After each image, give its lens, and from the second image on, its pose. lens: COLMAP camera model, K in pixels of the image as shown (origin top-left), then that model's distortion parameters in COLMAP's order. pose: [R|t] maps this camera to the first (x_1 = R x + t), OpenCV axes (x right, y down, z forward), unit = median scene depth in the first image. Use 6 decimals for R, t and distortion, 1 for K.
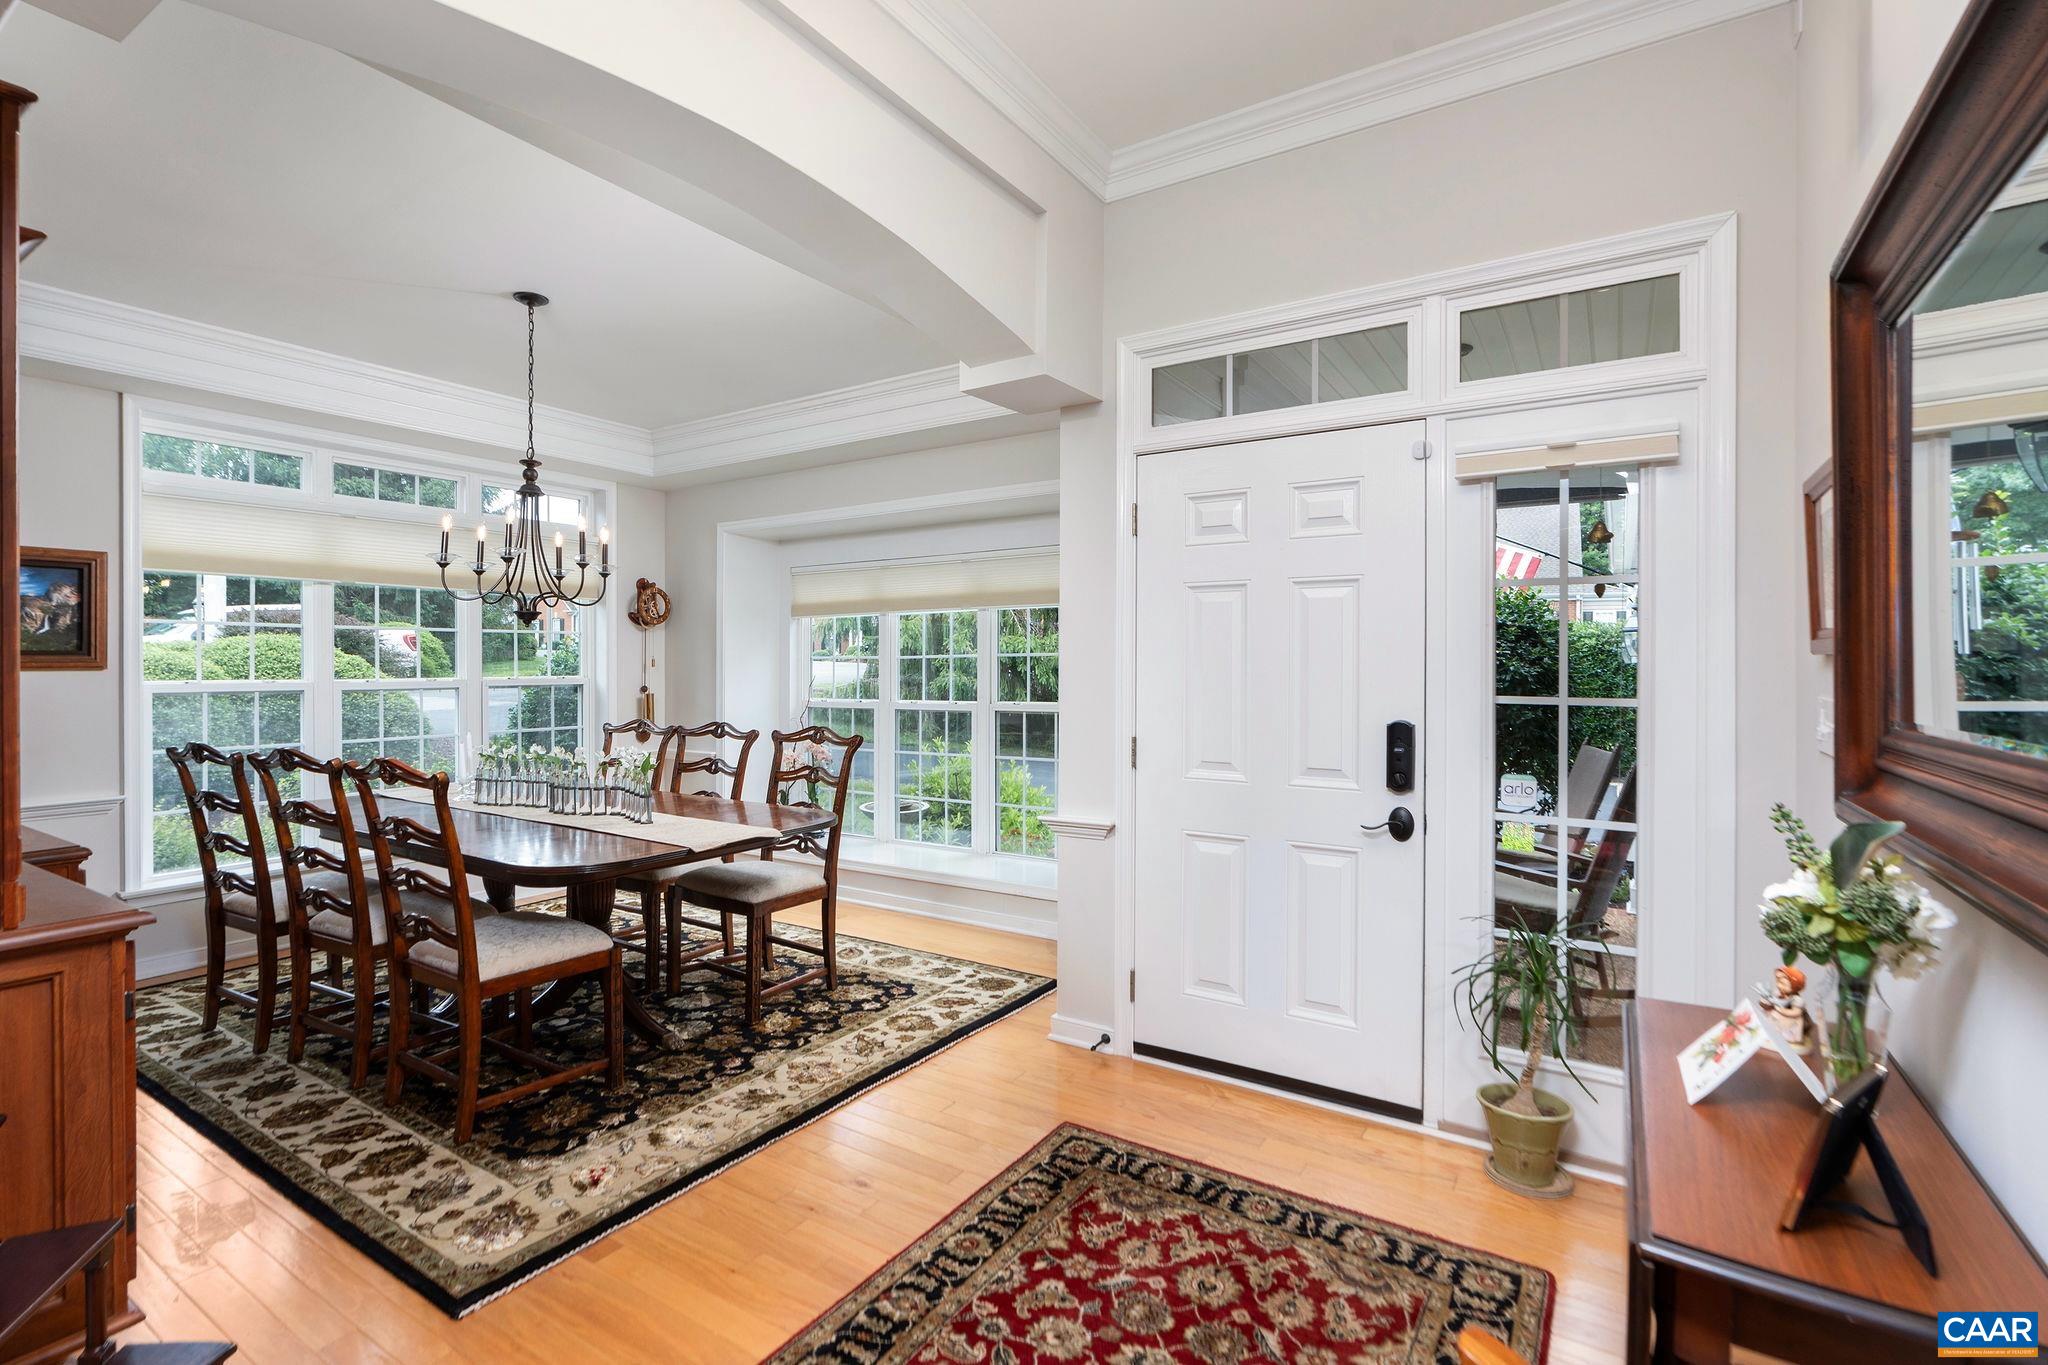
lens RADIAL K [[944.8, 0, 1020.0], [0, 944.8, 676.0], [0, 0, 1]] dist [-0.002933, 0.003765]
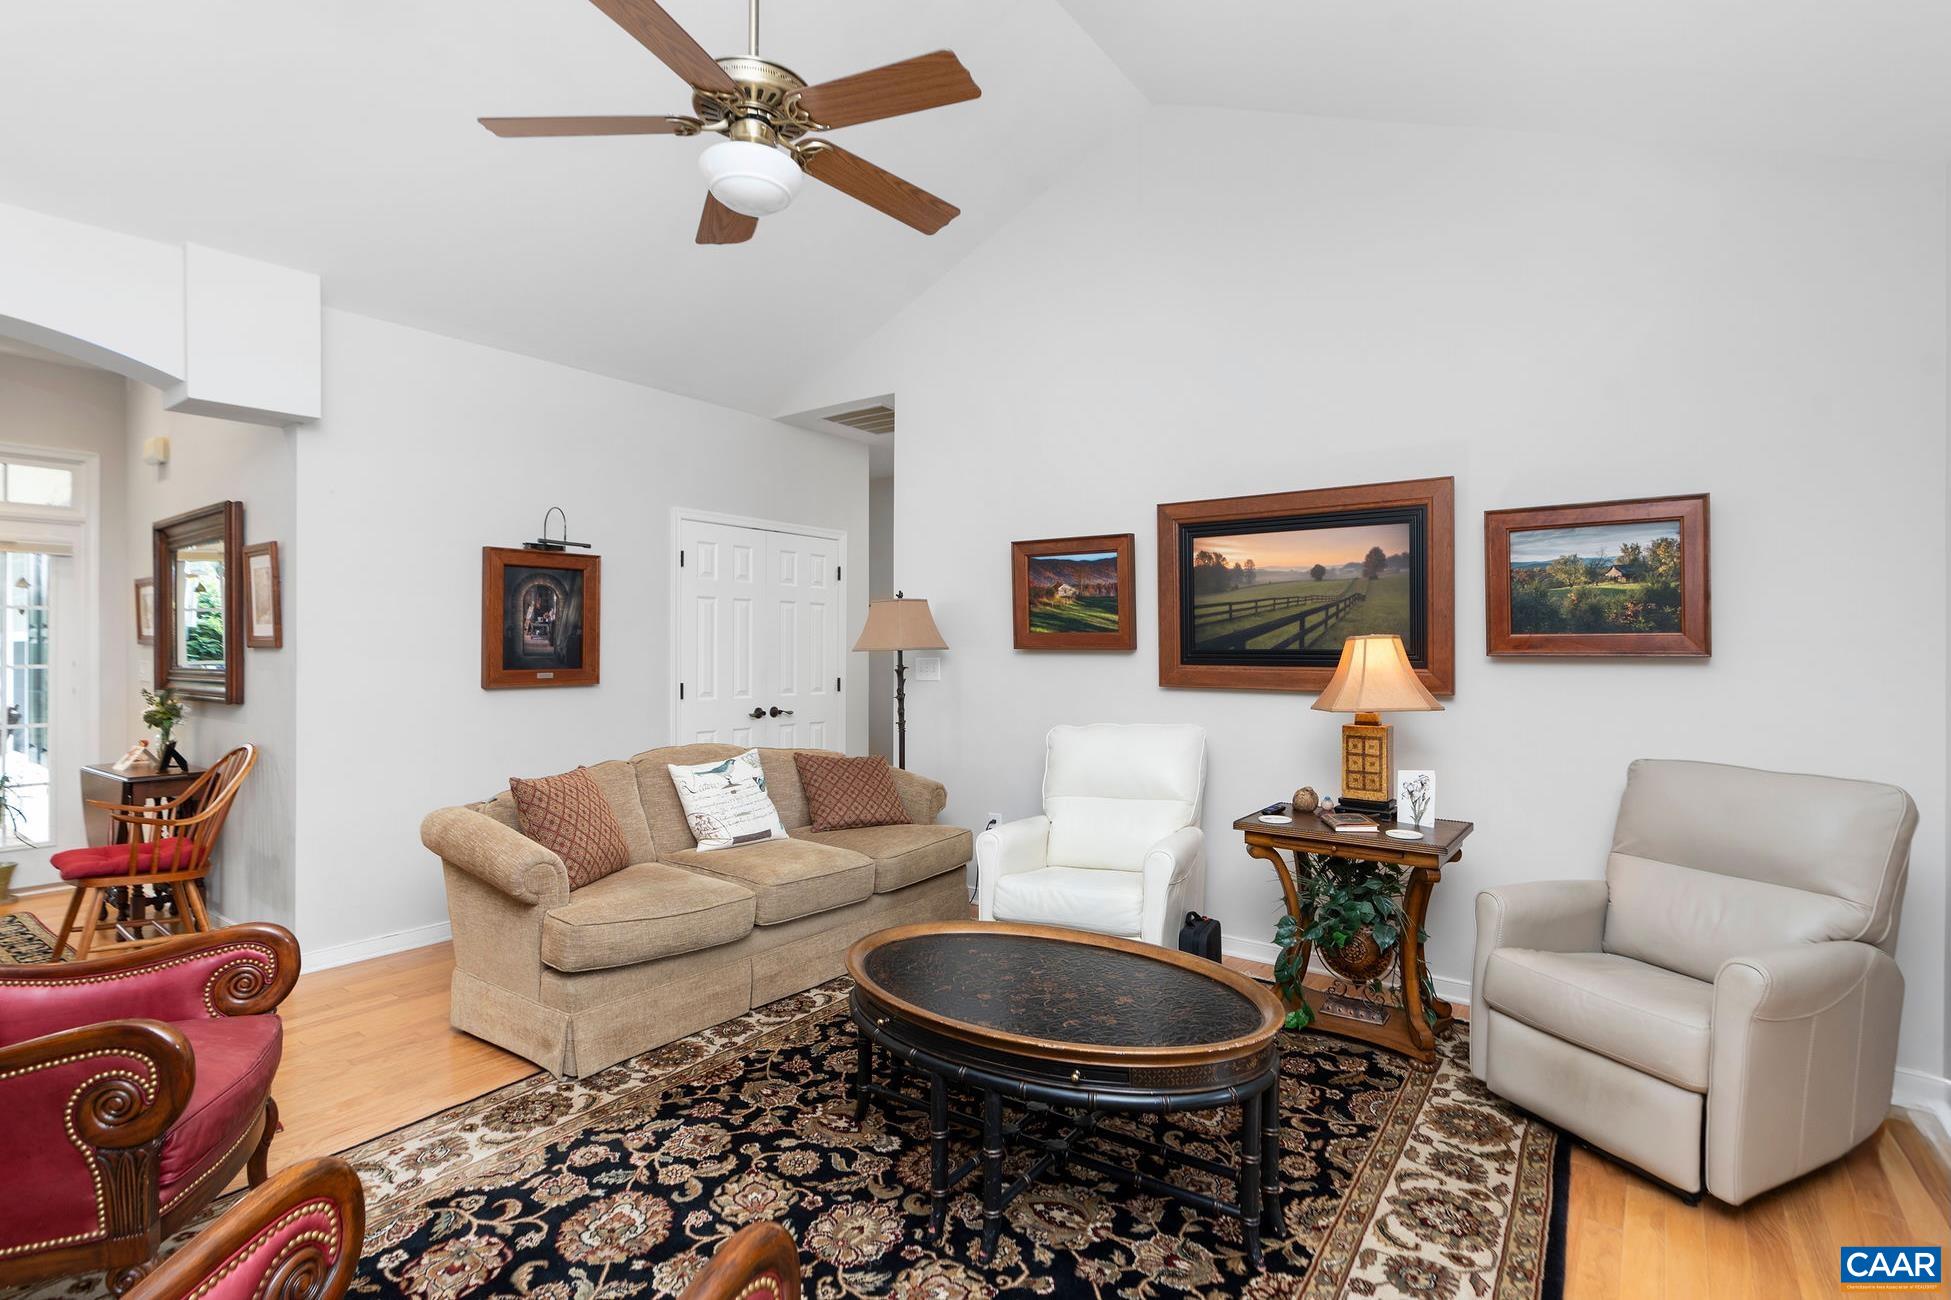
lens RADIAL K [[900.0, 0, 974.5], [0, 900.0, 647.9], [0, 0, 1]] dist [-0.002933, 0.003765]
pose [[0.068450, -0.001260, 0.997654, -2.451578], [-0.000161, 0.999999, 0.001274, -0.015746], [-0.997655, -0.000248, 0.068450, -2.436343]]
